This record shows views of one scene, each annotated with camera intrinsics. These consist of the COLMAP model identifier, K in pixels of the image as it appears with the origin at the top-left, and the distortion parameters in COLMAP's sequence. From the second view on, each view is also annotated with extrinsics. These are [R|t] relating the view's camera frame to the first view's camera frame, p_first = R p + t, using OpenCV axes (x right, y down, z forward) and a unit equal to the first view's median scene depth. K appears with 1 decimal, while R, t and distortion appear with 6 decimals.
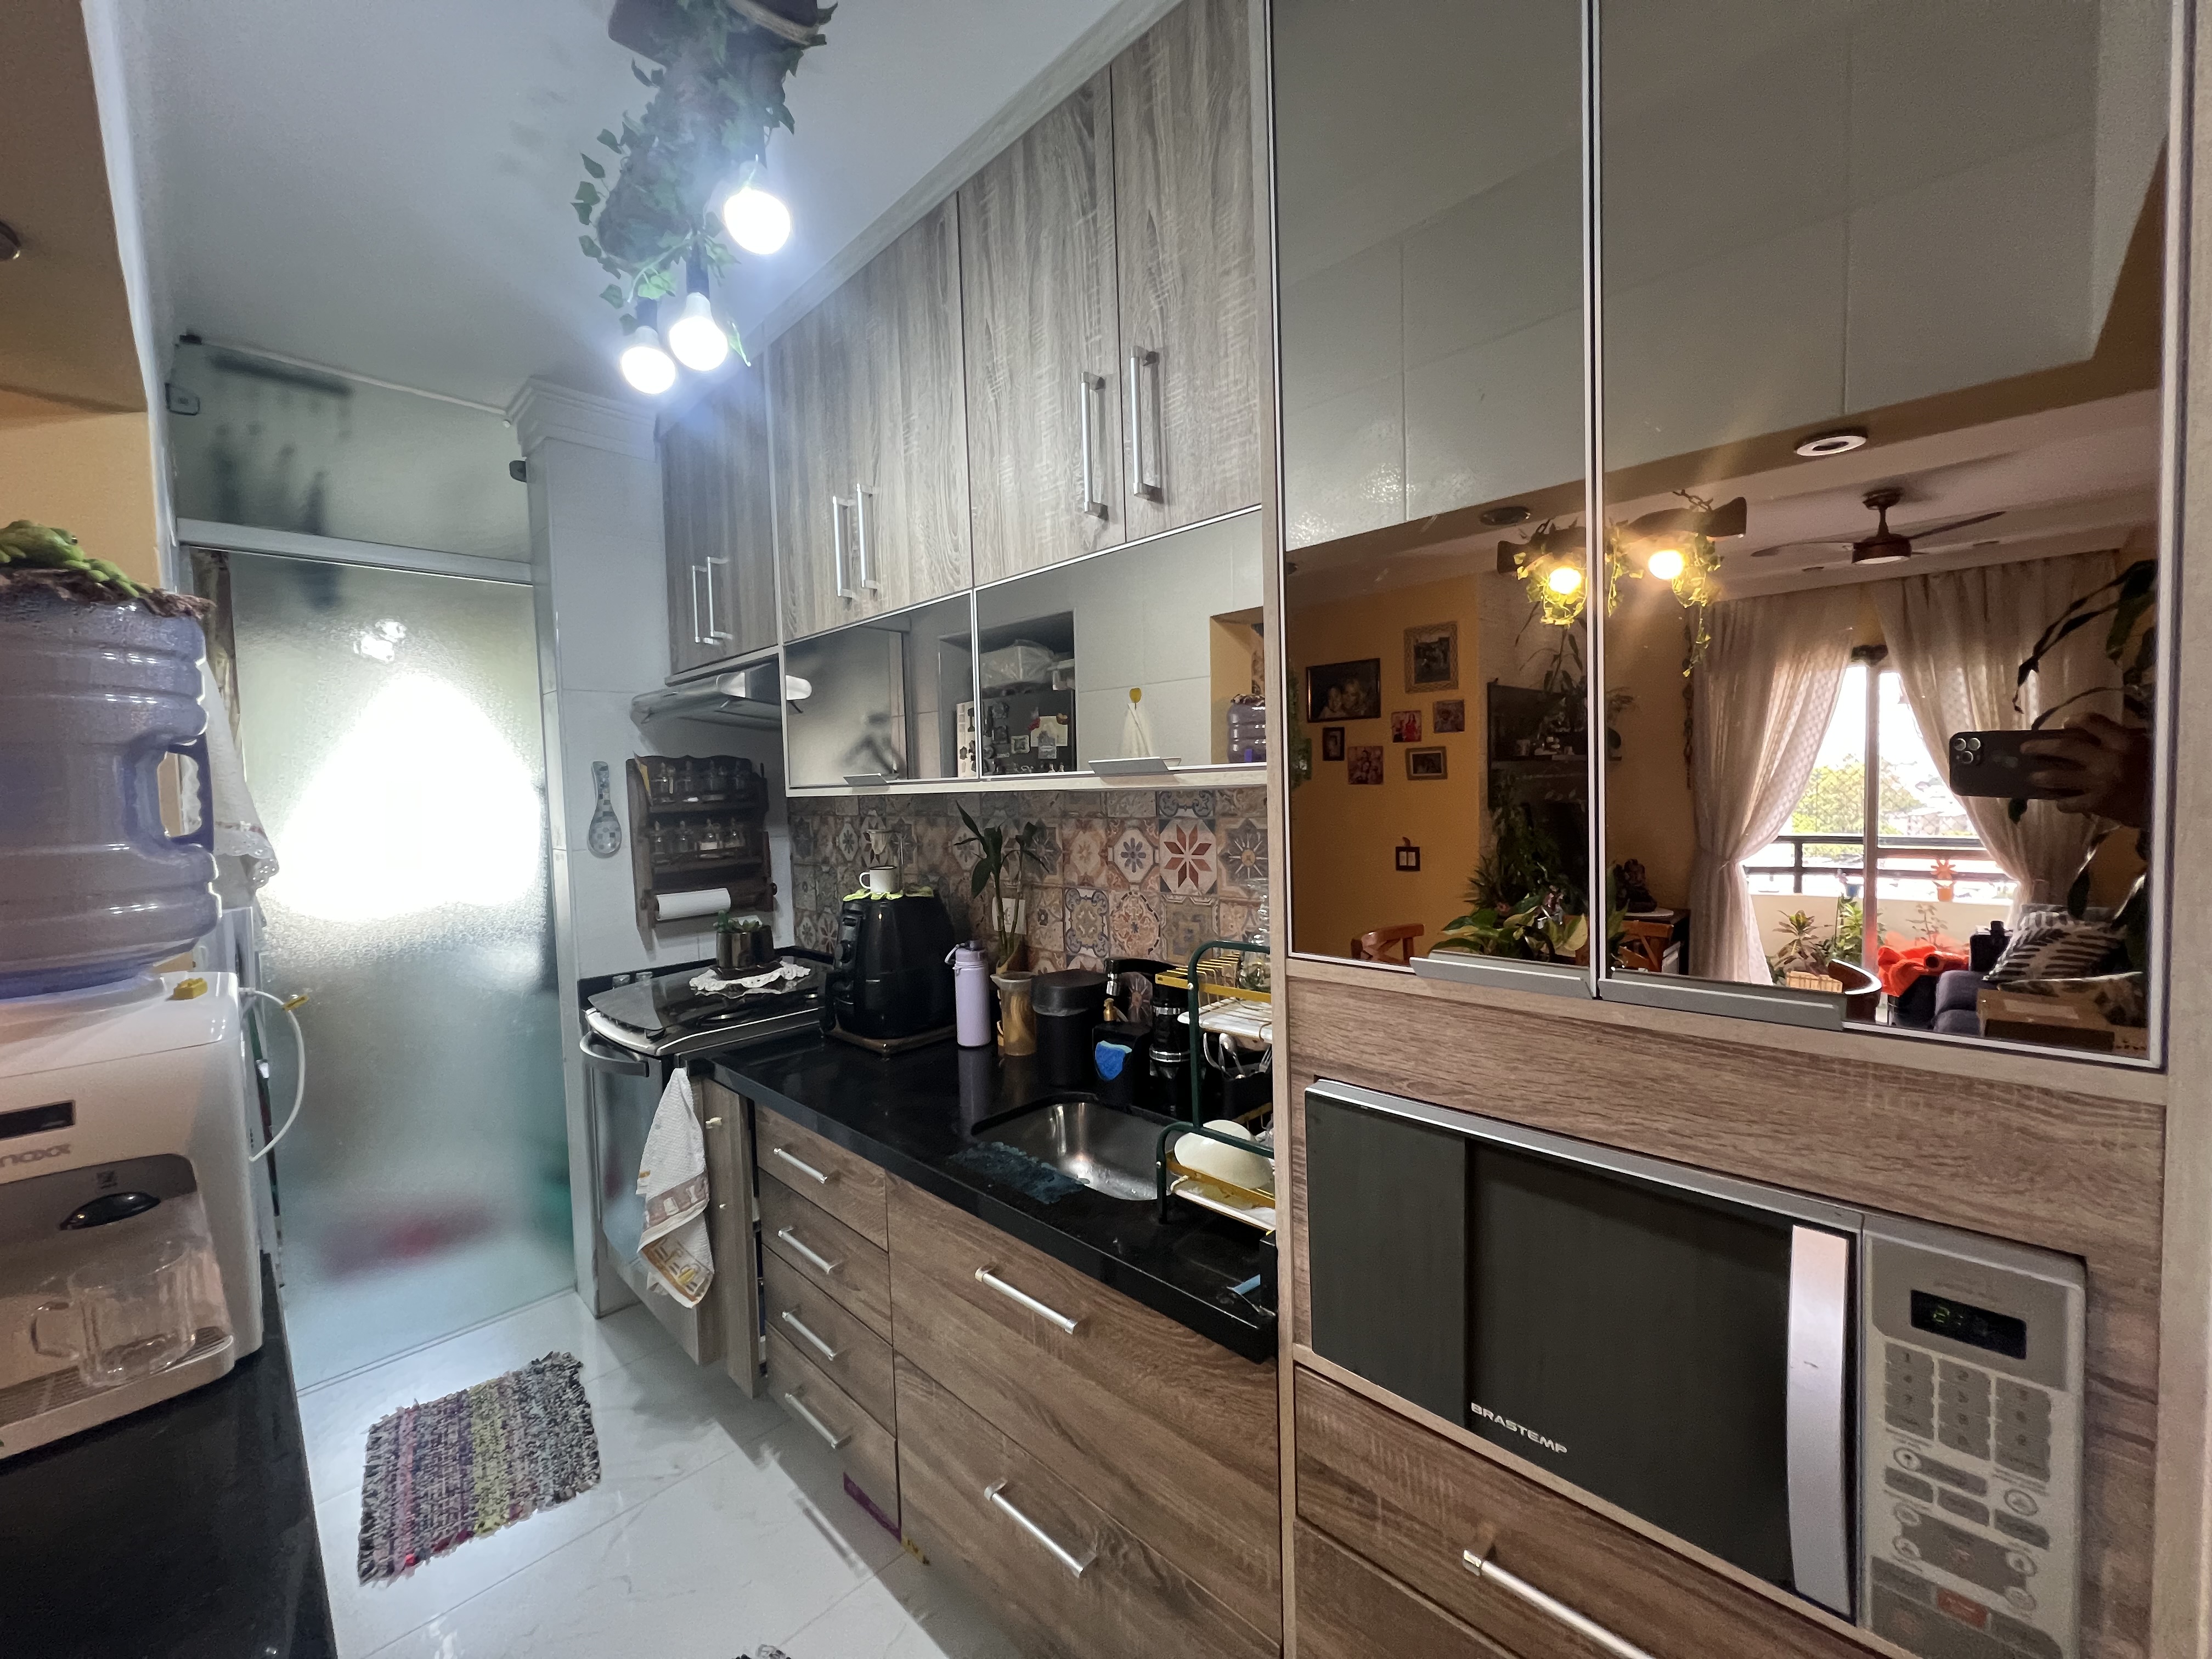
lens RADIAL K [[886.9, 0, 1104.3], [0, 886.9, 822.6], [0, 0, 1]] dist [-0.003860, 0.000720]
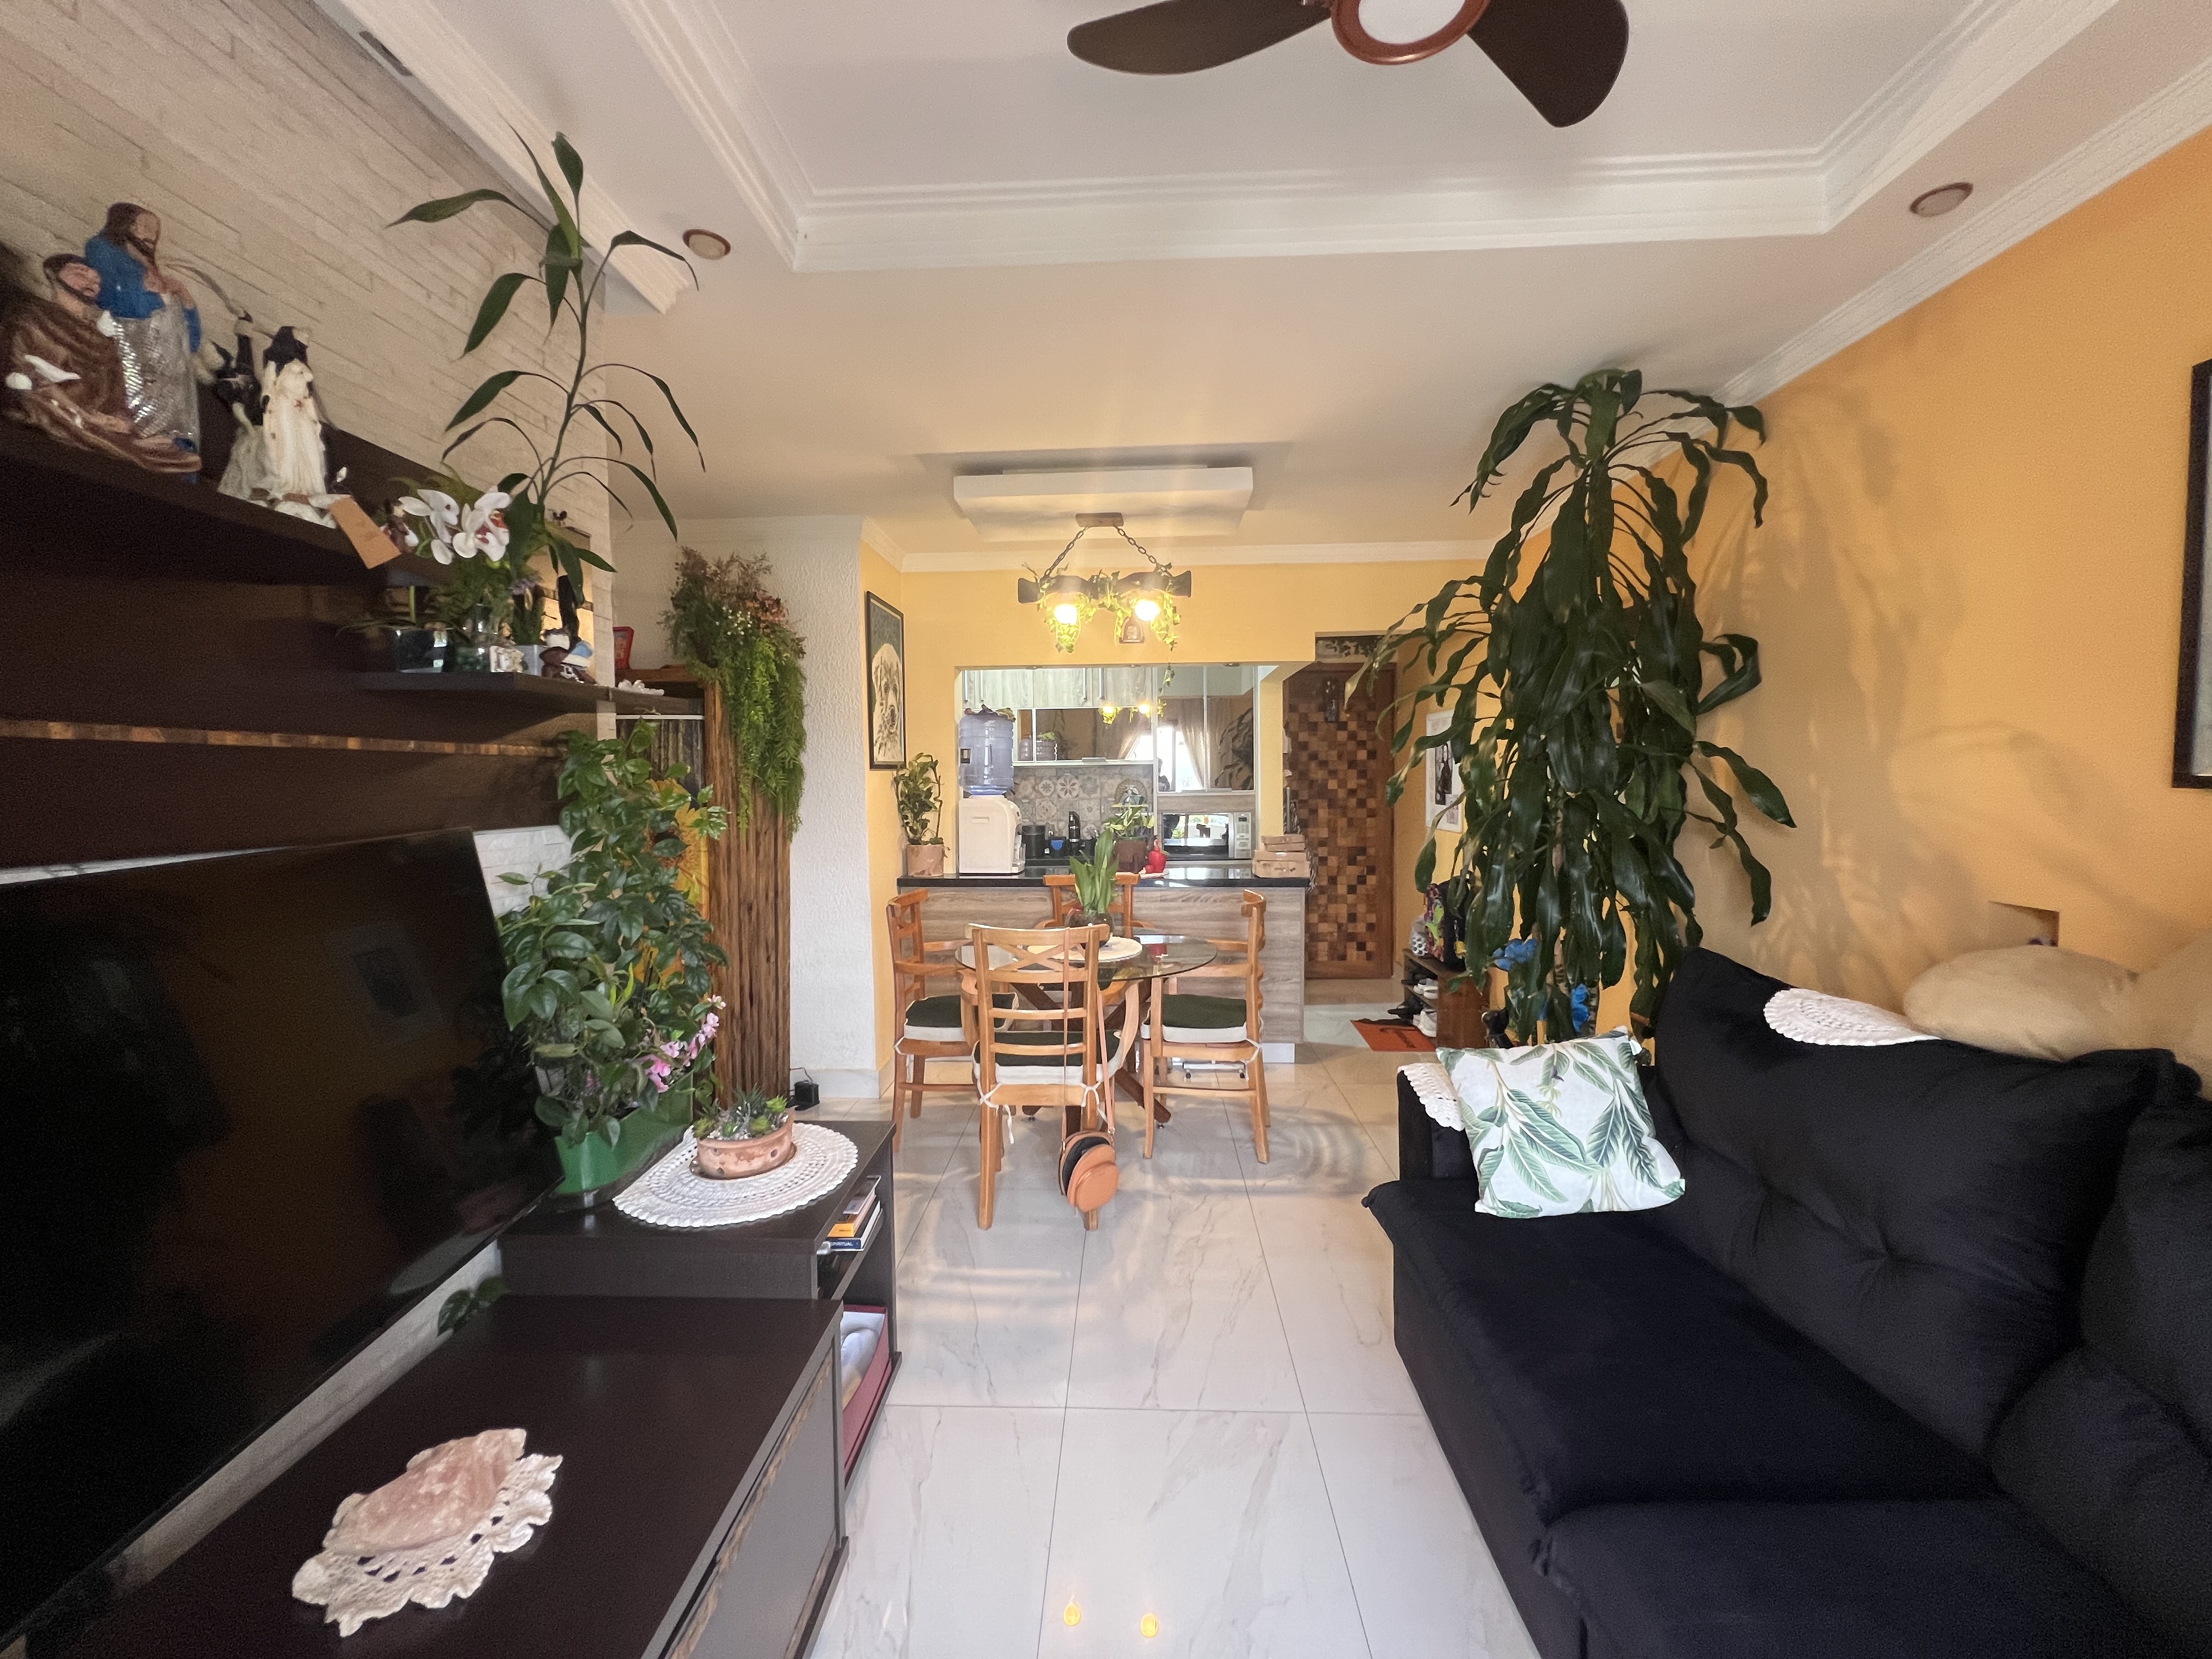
lens RADIAL K [[886.9, 0, 1107.6], [0, 886.9, 827.0], [0, 0, 1]] dist [-0.003860, 0.000720]
pose [[0.737321, -0.013722, 0.675403, -1.996474], [0.018357, 0.999831, 0.000273, 0.184619], [-0.675293, 0.012197, 0.737449, -1.543651]]
